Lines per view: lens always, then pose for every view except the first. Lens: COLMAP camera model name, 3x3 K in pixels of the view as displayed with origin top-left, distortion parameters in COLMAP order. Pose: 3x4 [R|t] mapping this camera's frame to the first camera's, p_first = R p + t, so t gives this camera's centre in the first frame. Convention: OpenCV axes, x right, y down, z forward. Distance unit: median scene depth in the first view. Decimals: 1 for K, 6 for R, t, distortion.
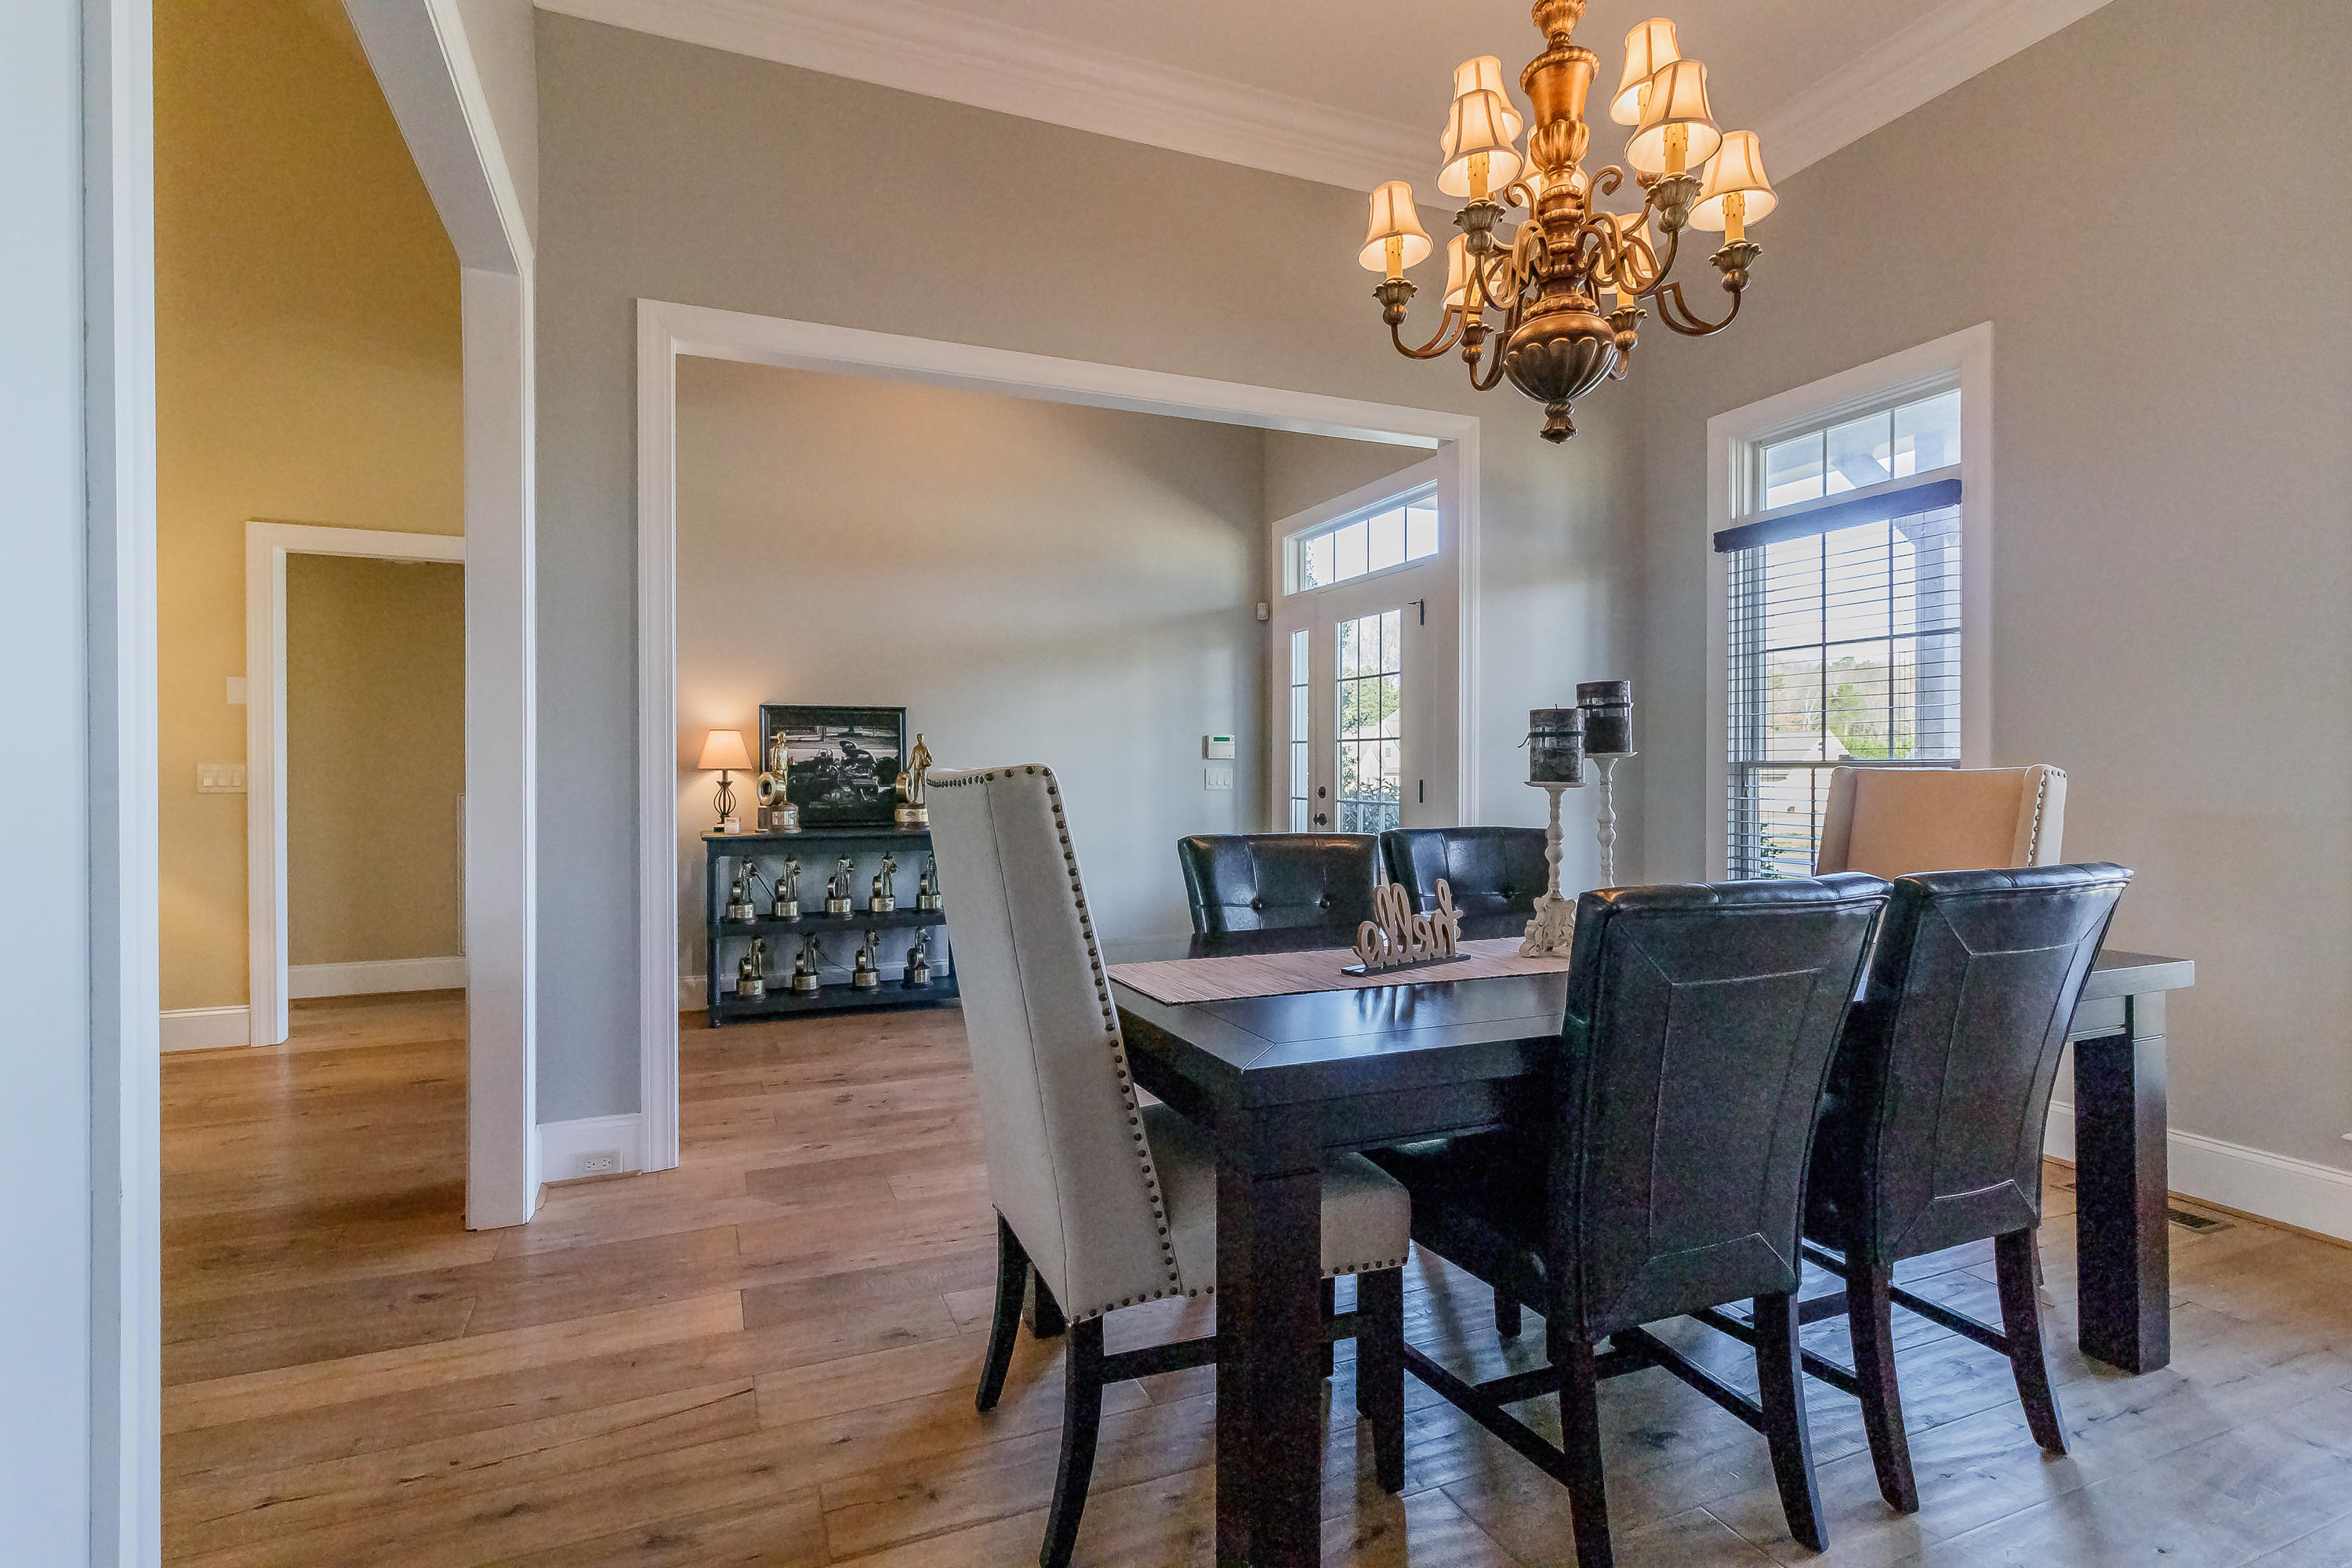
lens RADIAL K [[1144.0, 0, 1179.3], [0, 1144.0, 771.8], [0, 0, 1]] dist [-0.000456, 0.000131]
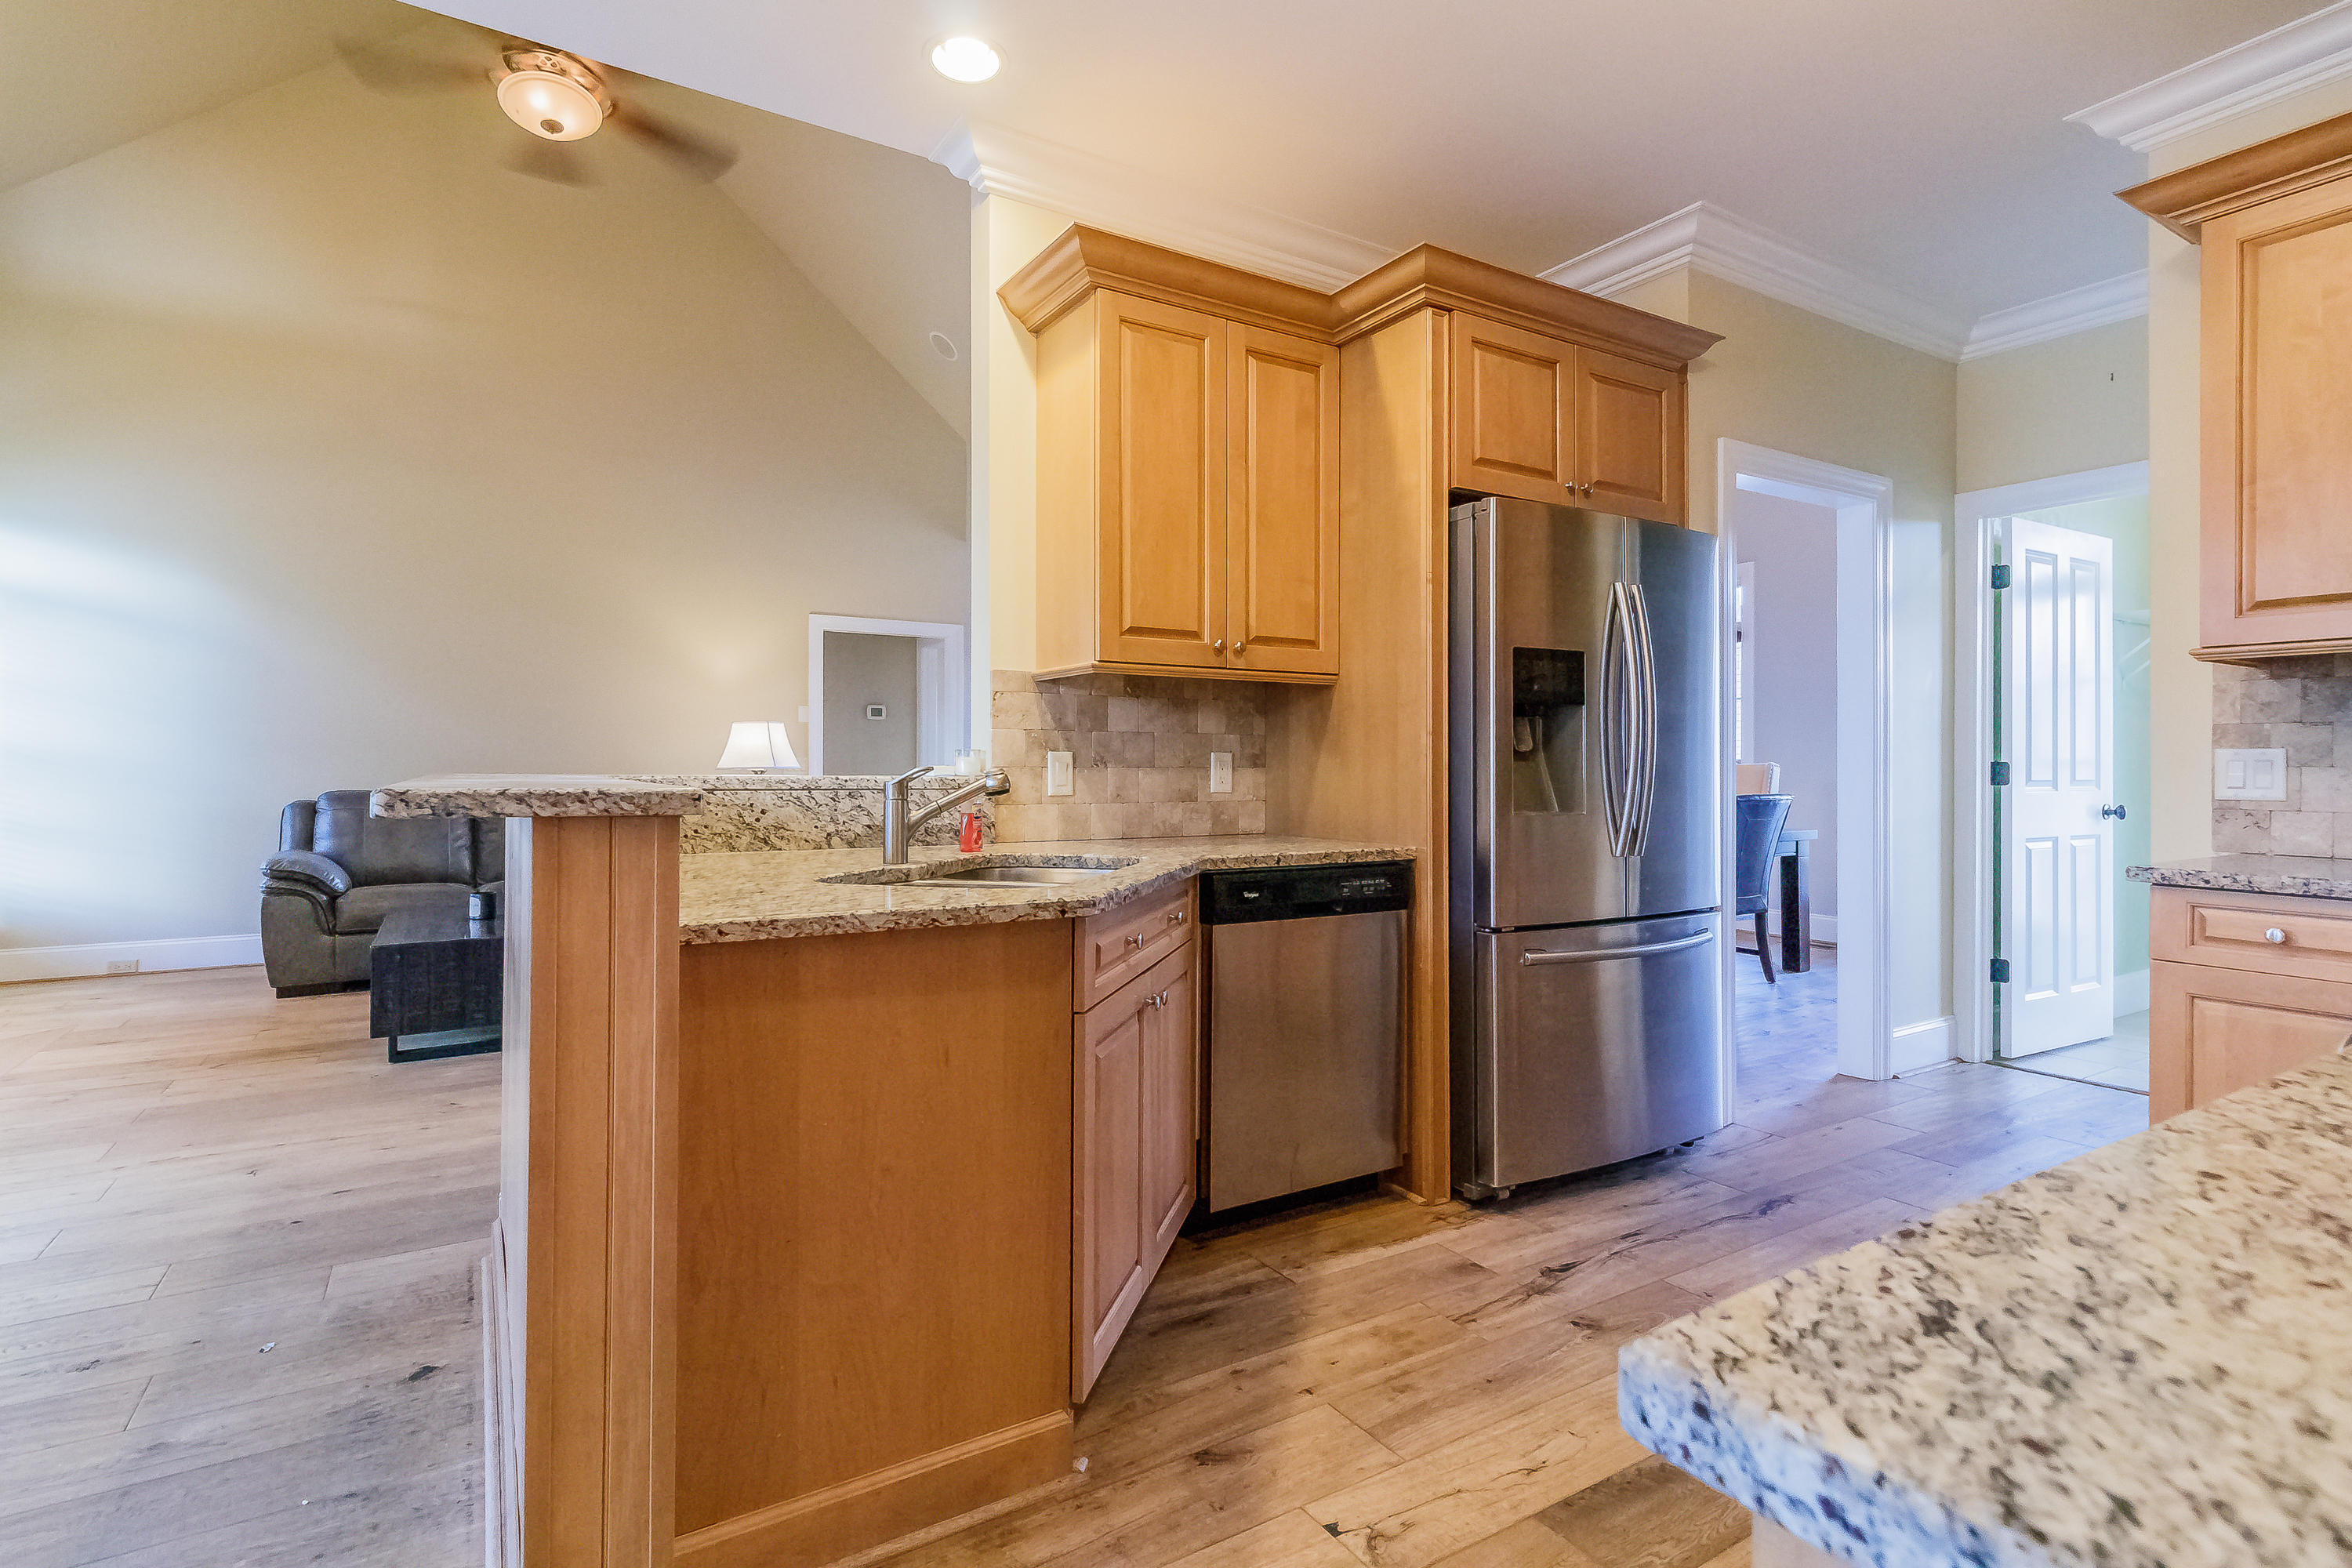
lens RADIAL K [[1131.5, 0, 1166.1], [0, 1131.5, 756.7], [0, 0, 1]] dist [-0.001808, 0.000000]
pose [[0.990555, 0.005460, 0.137005, -0.560323], [-0.004251, 0.999949, -0.009117, 0.006278], [-0.137048, 0.008449, 0.990528, -0.791155]]
